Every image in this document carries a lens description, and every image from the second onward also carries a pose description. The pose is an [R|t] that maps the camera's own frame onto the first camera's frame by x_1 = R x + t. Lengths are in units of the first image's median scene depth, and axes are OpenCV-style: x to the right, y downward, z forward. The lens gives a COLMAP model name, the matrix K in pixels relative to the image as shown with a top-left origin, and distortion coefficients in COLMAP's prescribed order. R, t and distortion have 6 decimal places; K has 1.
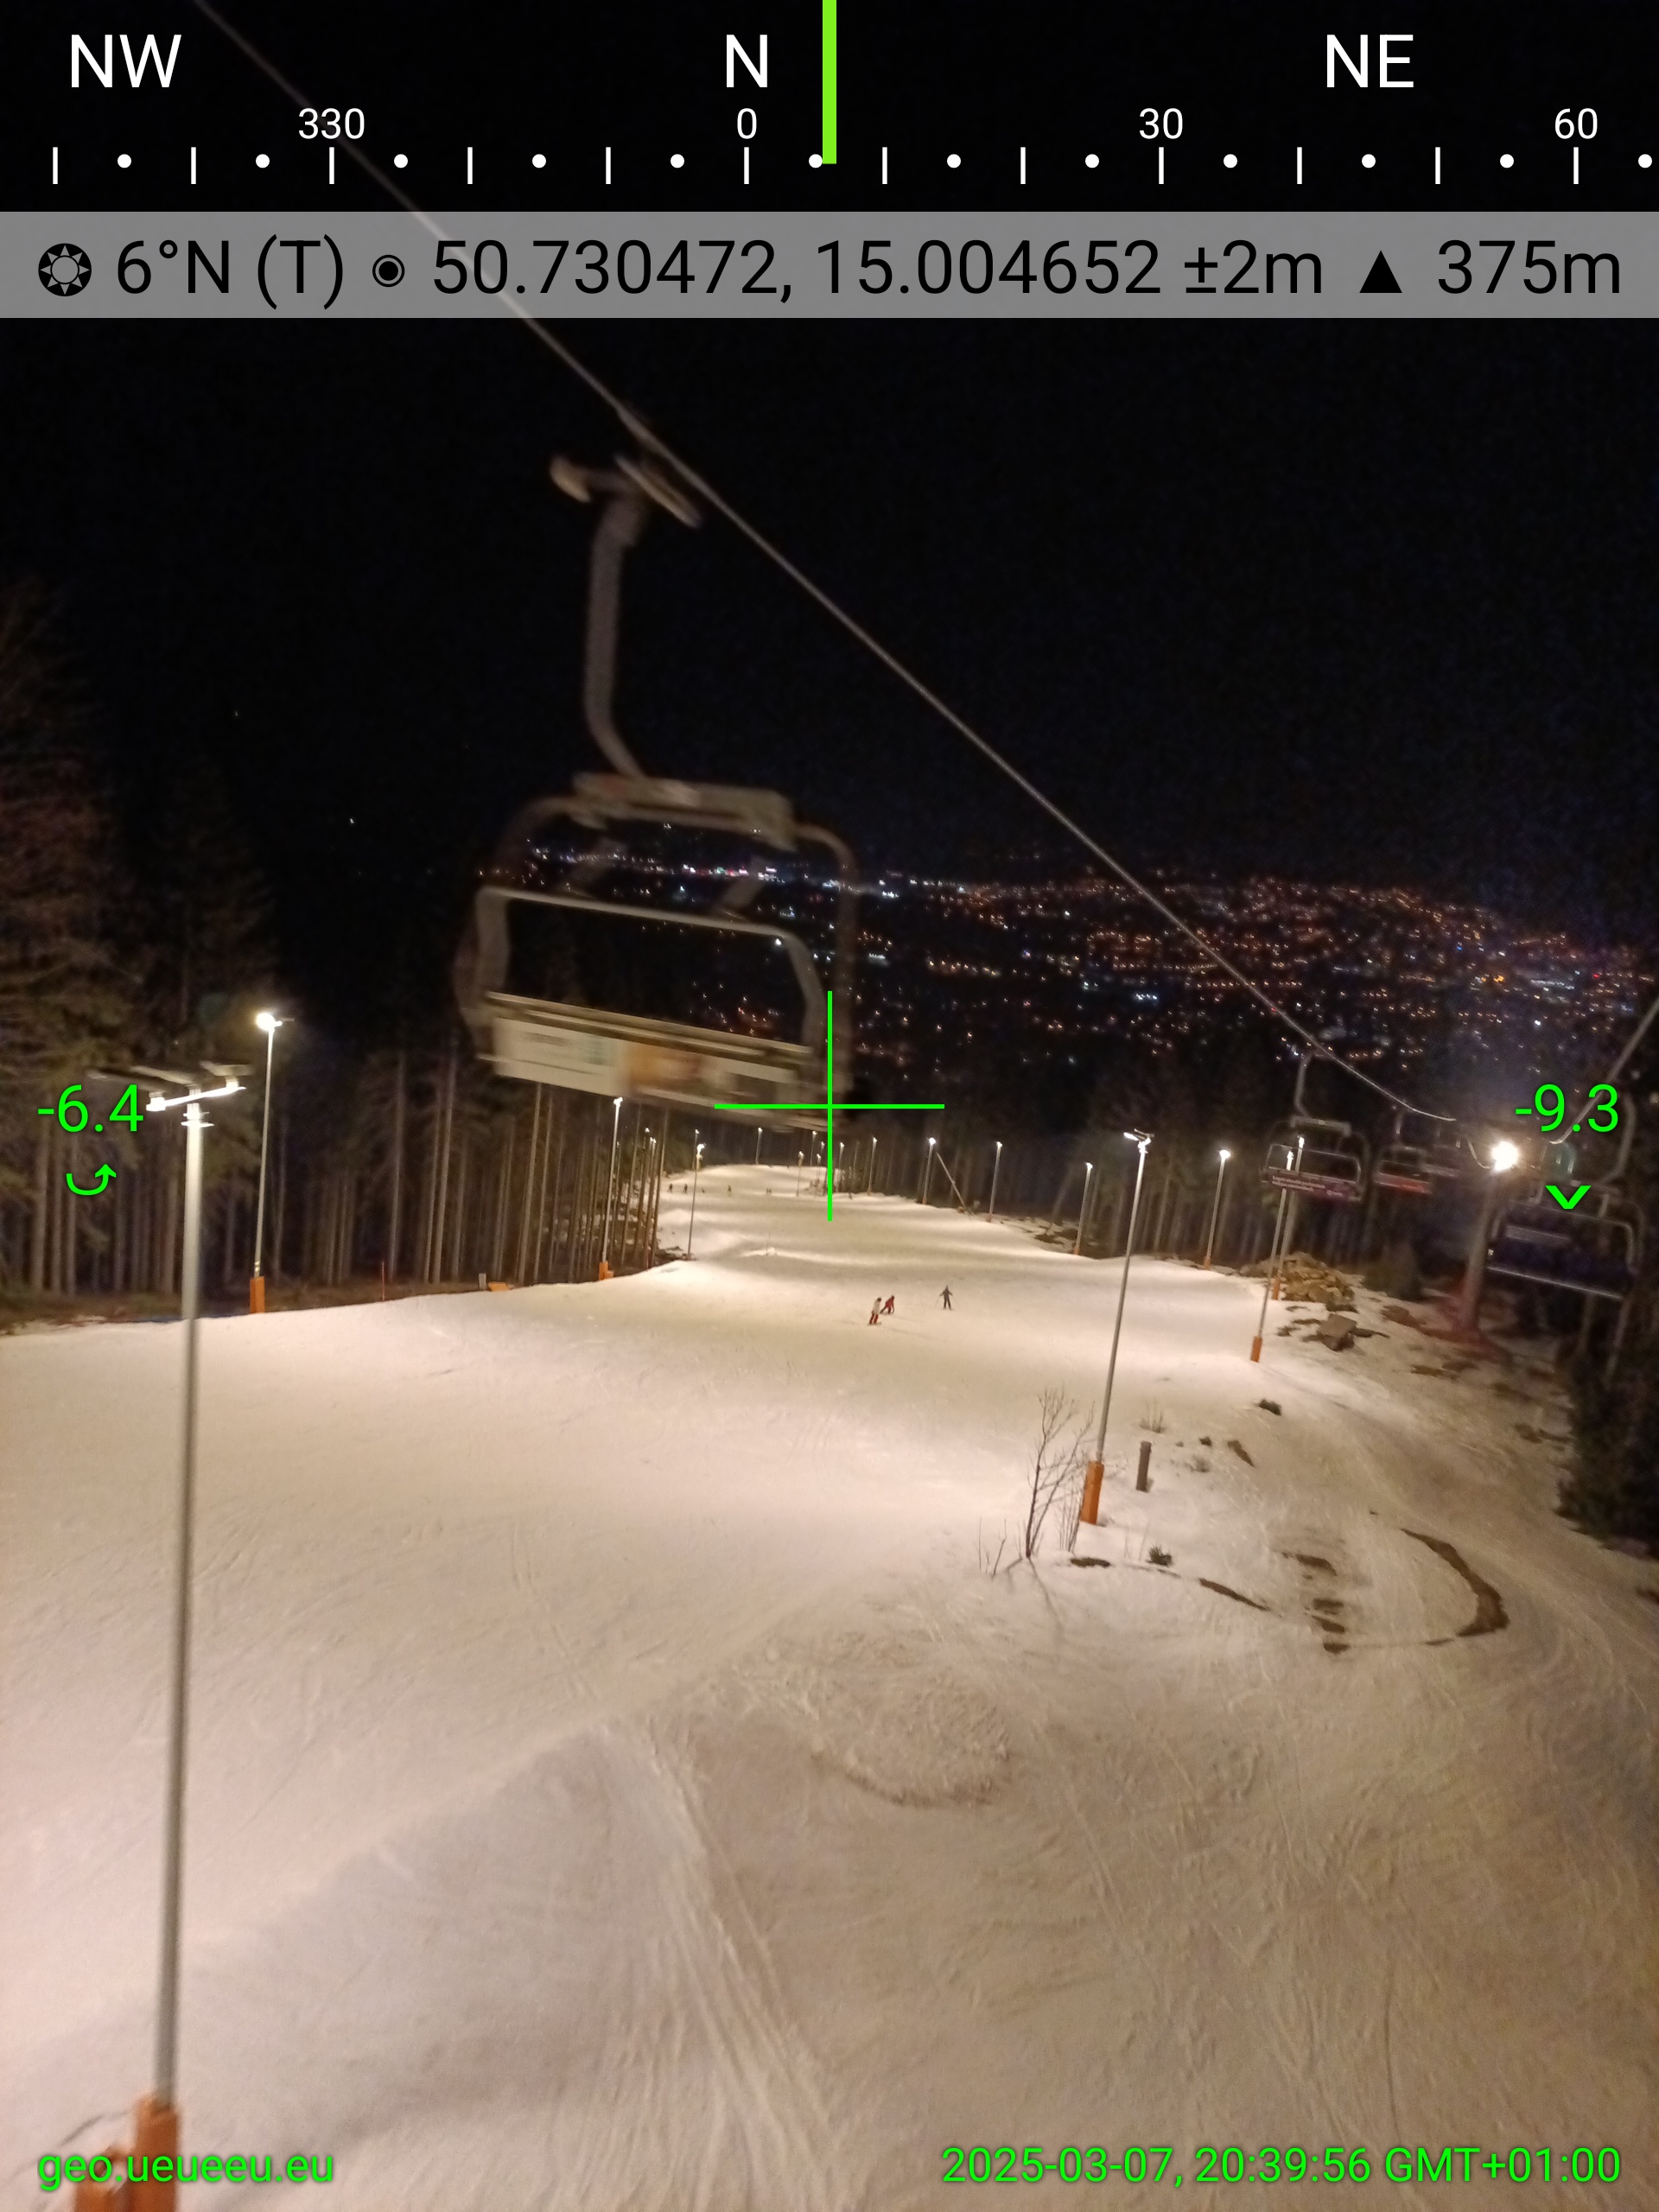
lens RADIAL K [[1665.0, 0, 829.5], [0, 1665.0, 1106.0], [0, 0, 1]] dist [0.064440, -0.056906]
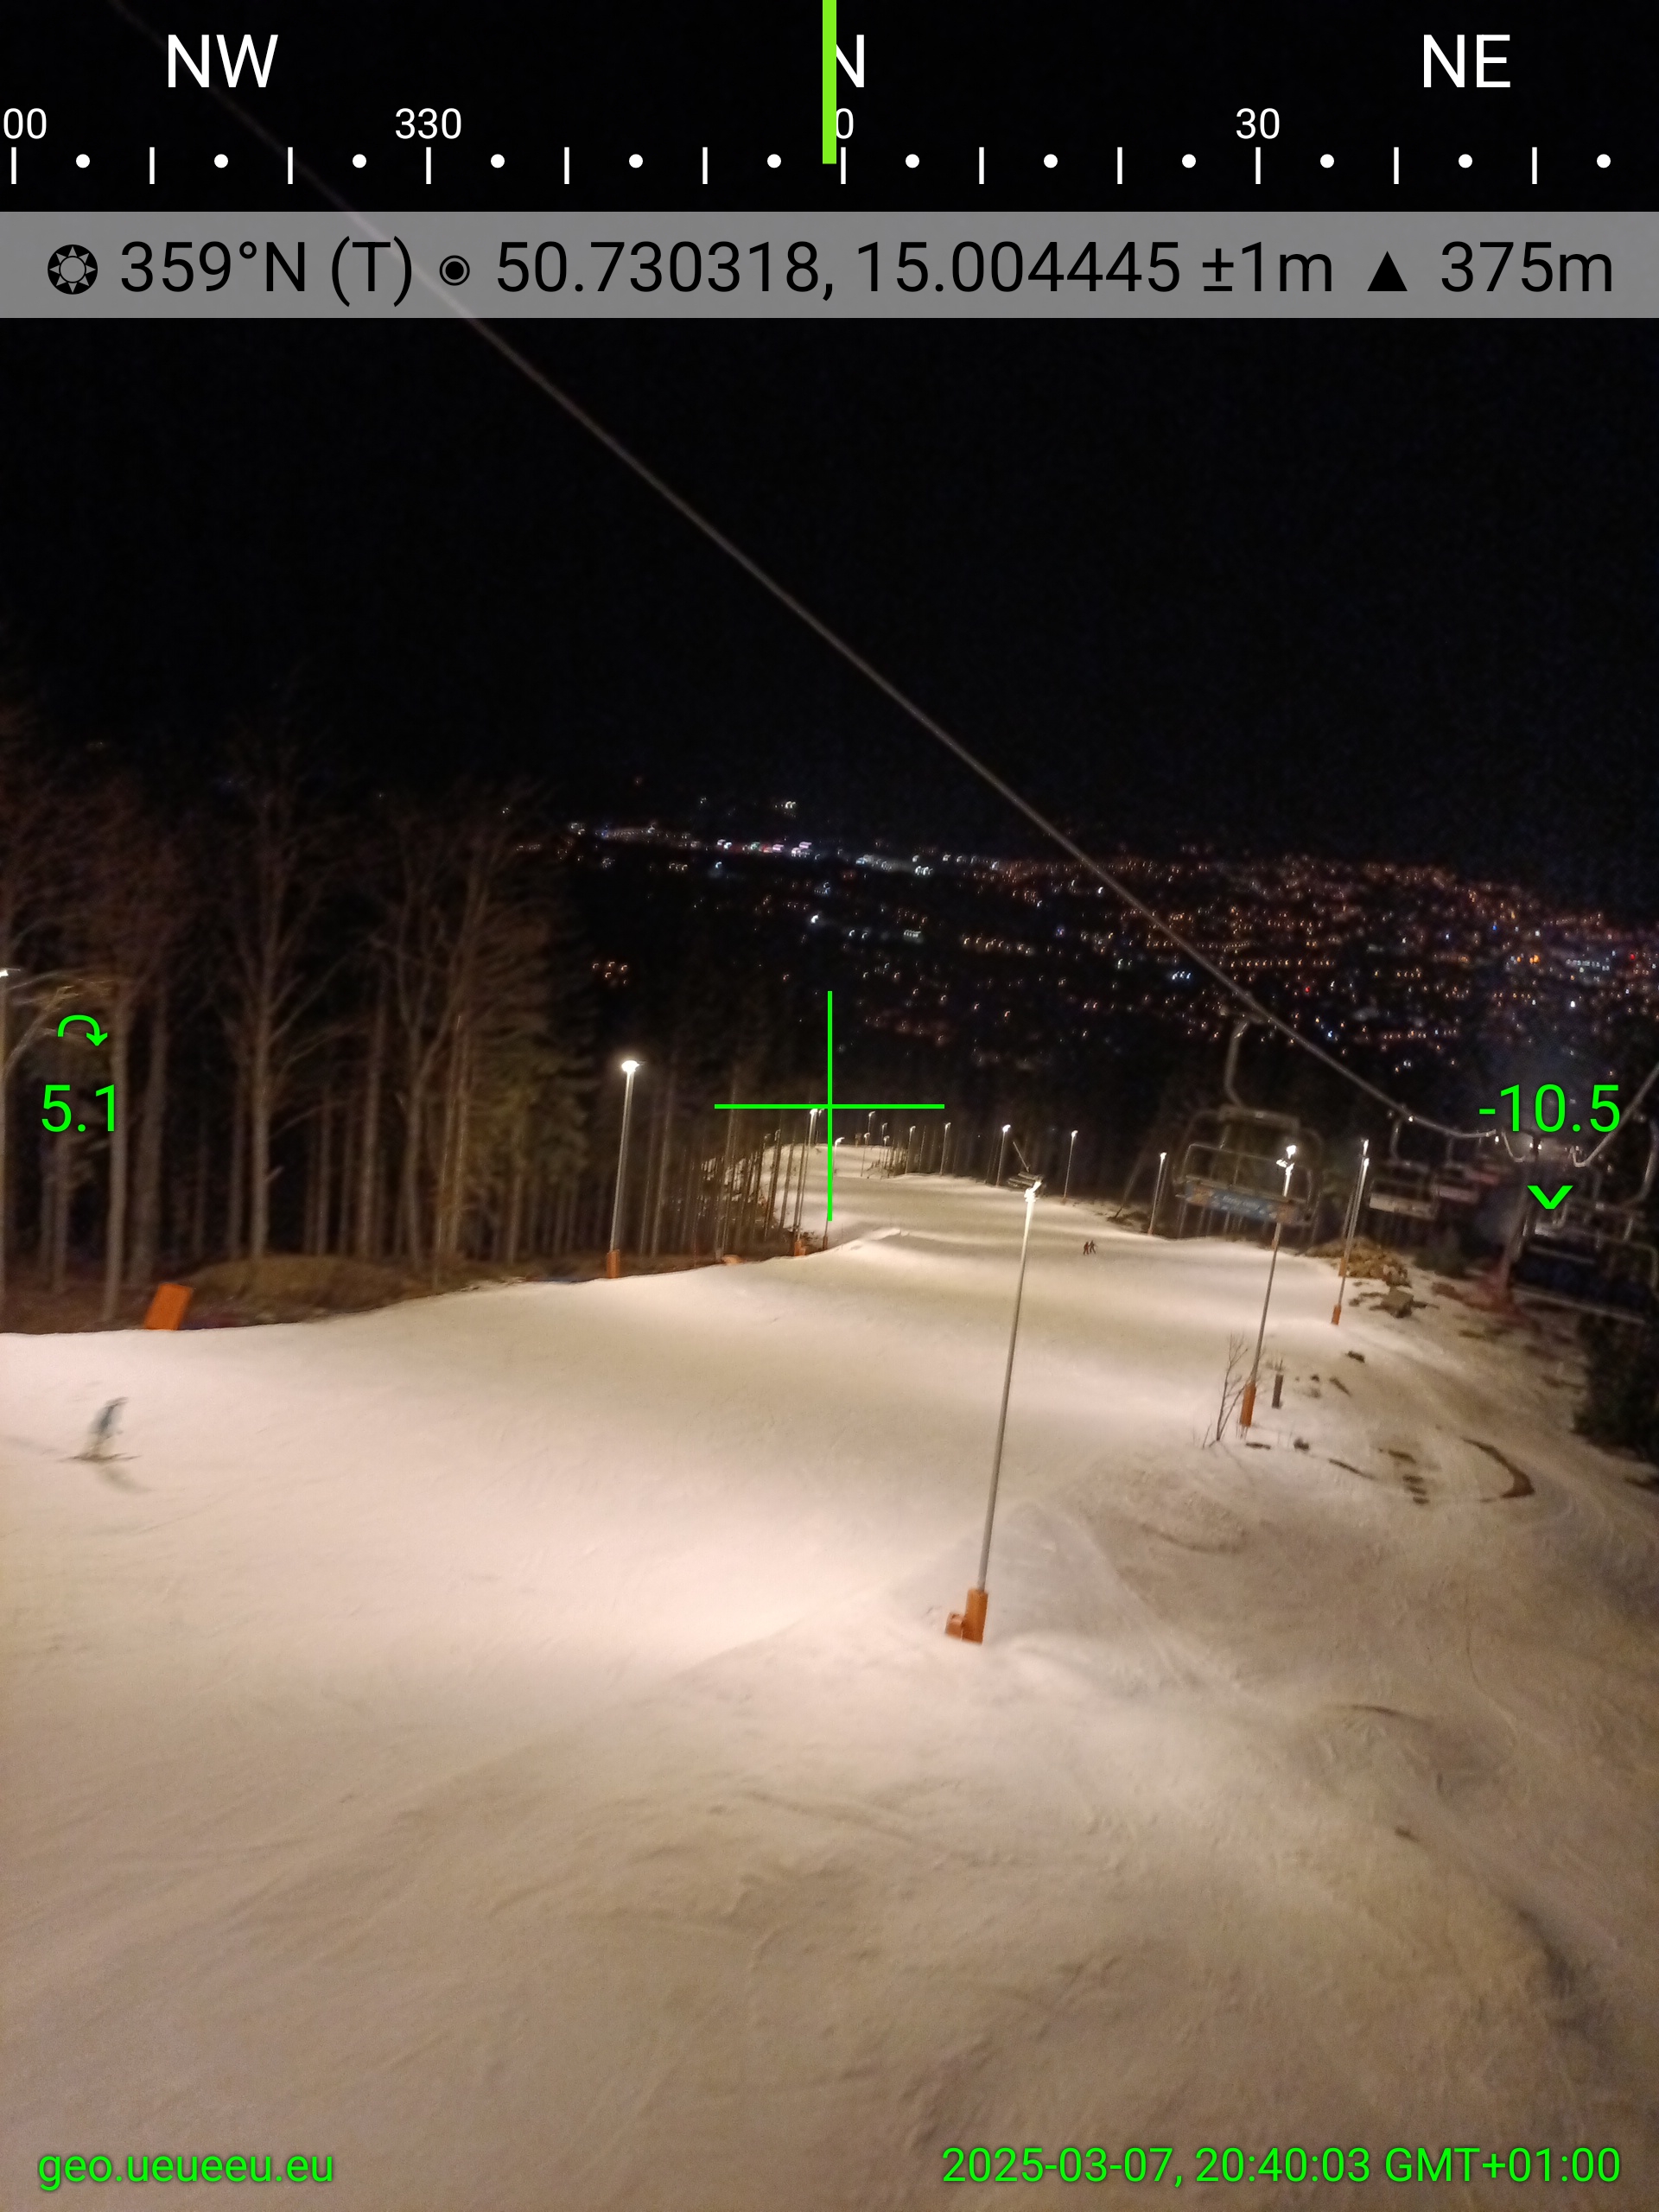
lens RADIAL K [[1665.0, 0, 829.5], [0, 1665.0, 1106.0], [0, 0, 1]] dist [0.064440, -0.056906]
pose [[0.999829, 0.008311, -0.016515, -0.103887], [-0.008054, 0.999847, 0.015559, -0.027994], [0.016642, -0.015423, 0.999743, -0.257909]]
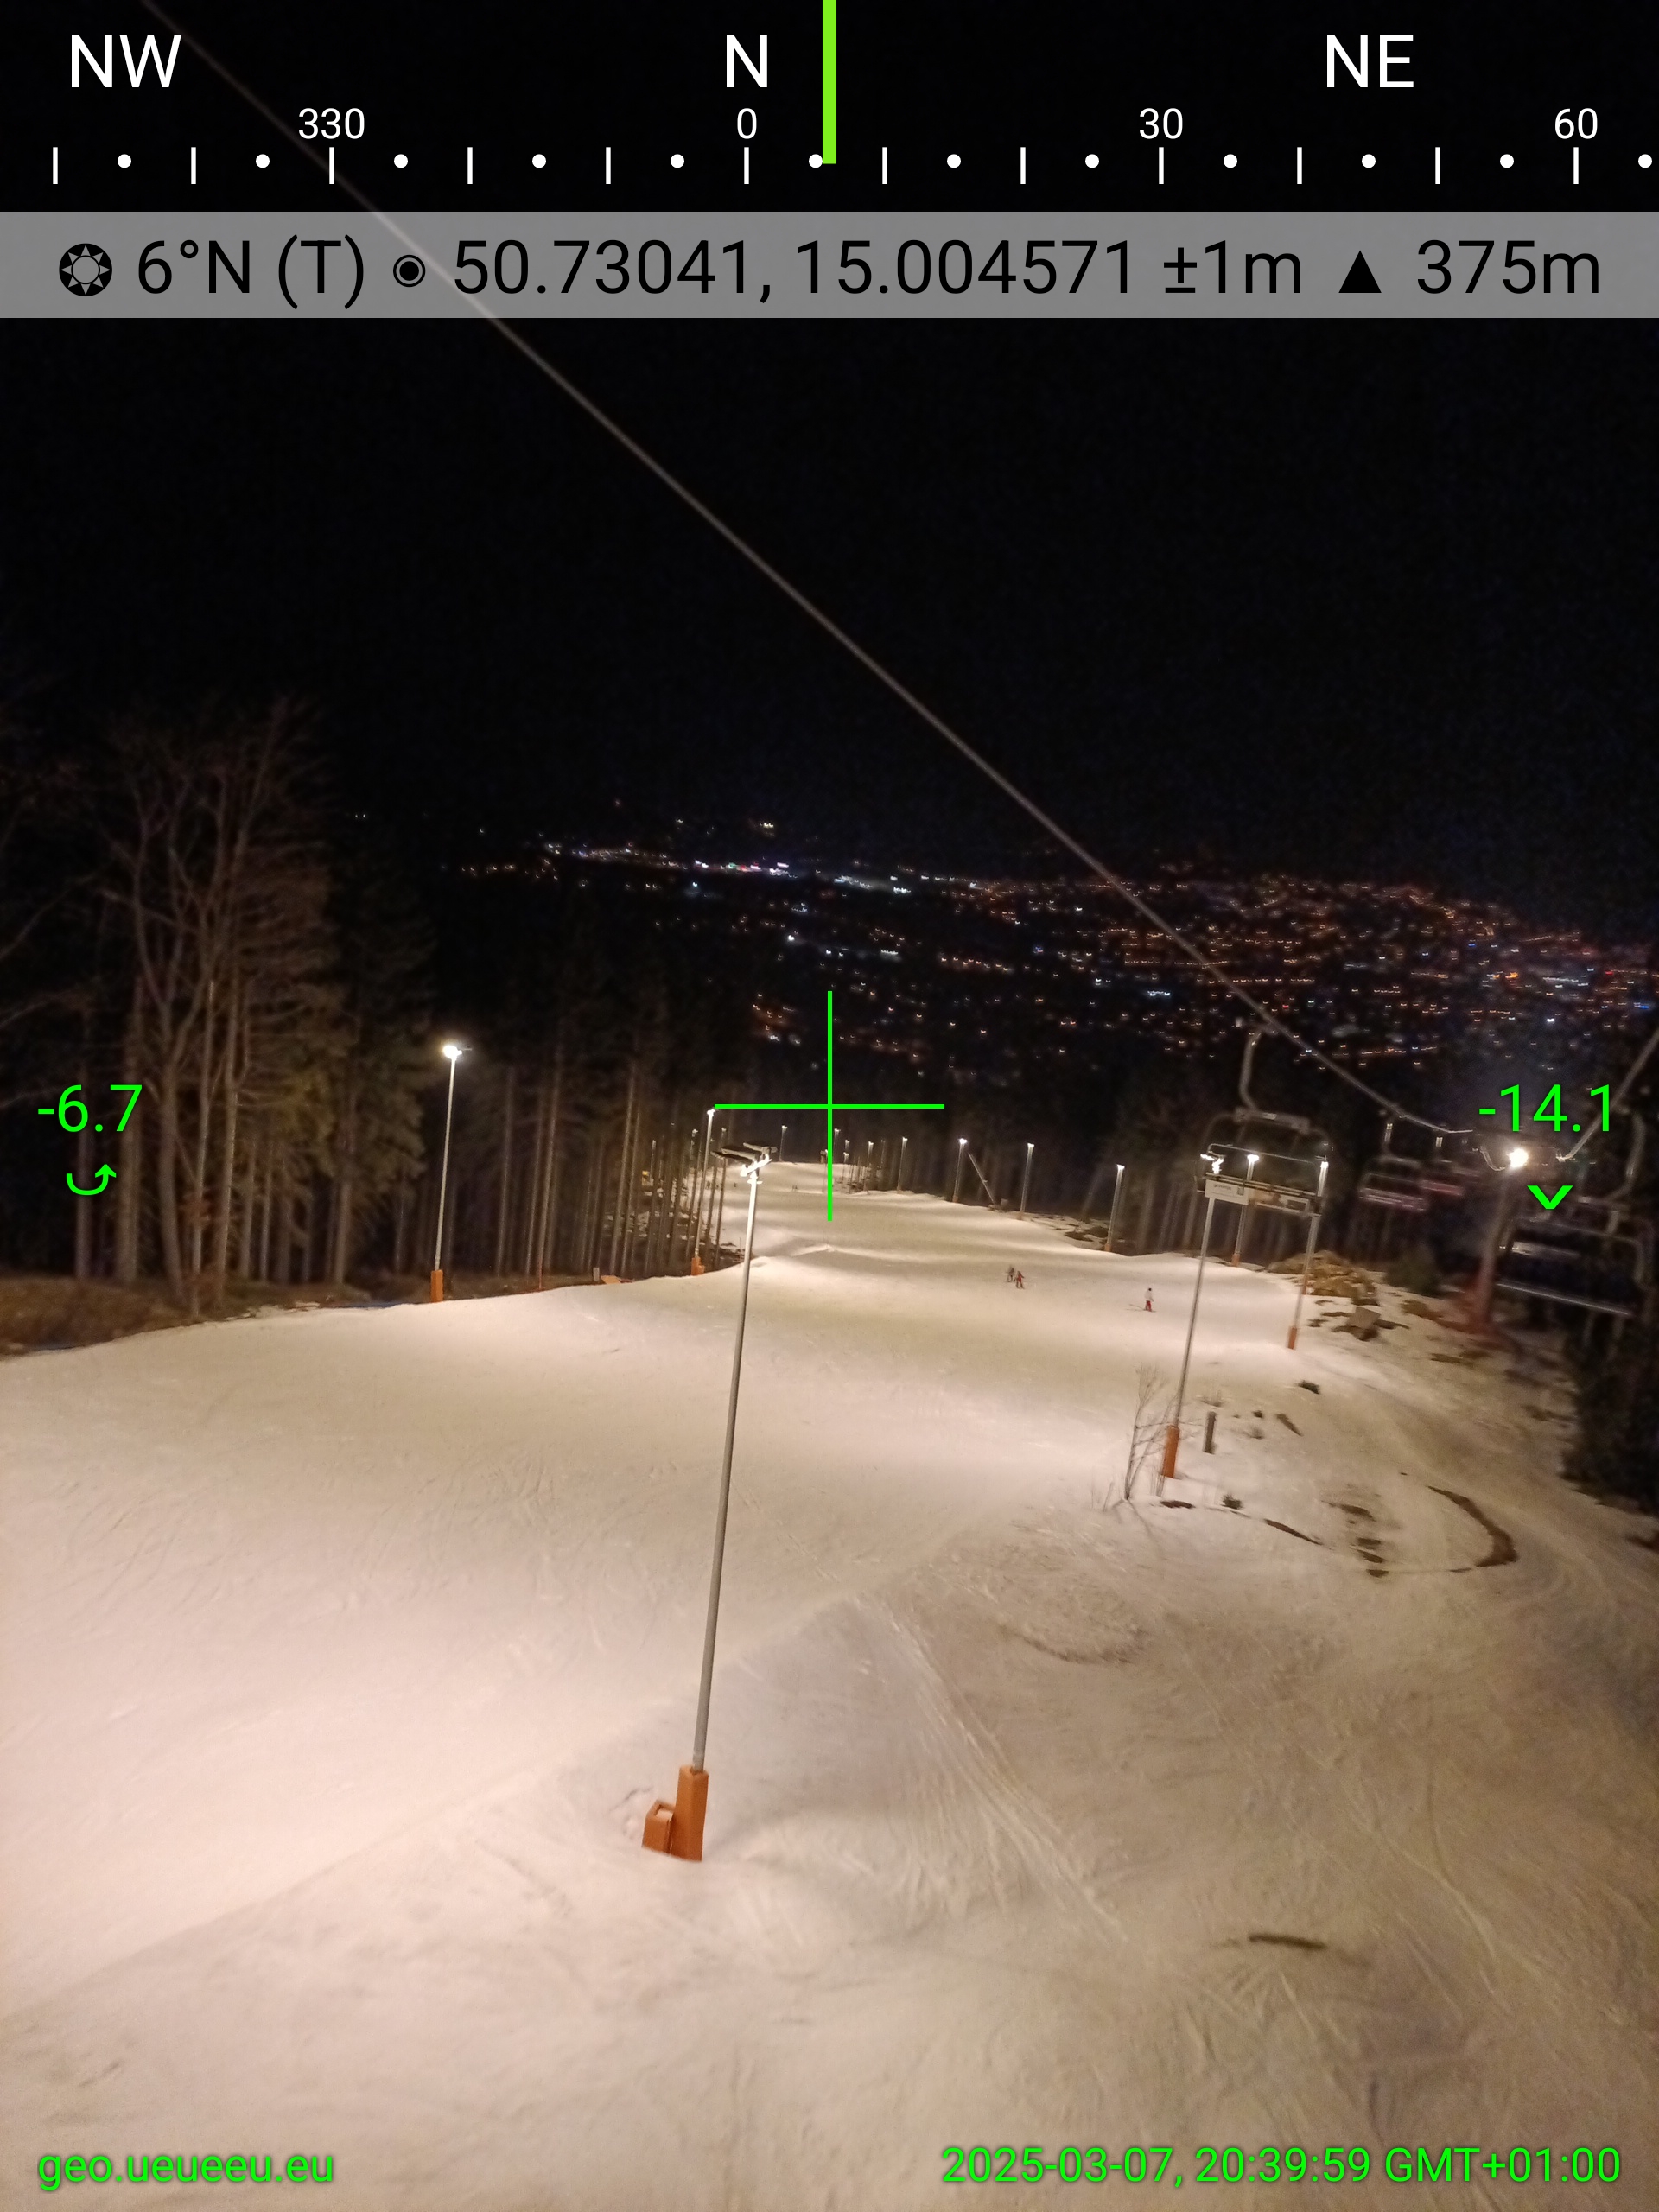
lens RADIAL K [[1665.0, 0, 829.5], [0, 1665.0, 1106.0], [0, 0, 1]] dist [0.064440, -0.056906]
pose [[0.999978, 0.002838, -0.005977, -0.045821], [-0.002820, 0.999991, 0.003125, -0.011590], [0.005986, -0.003108, 0.999977, -0.113898]]
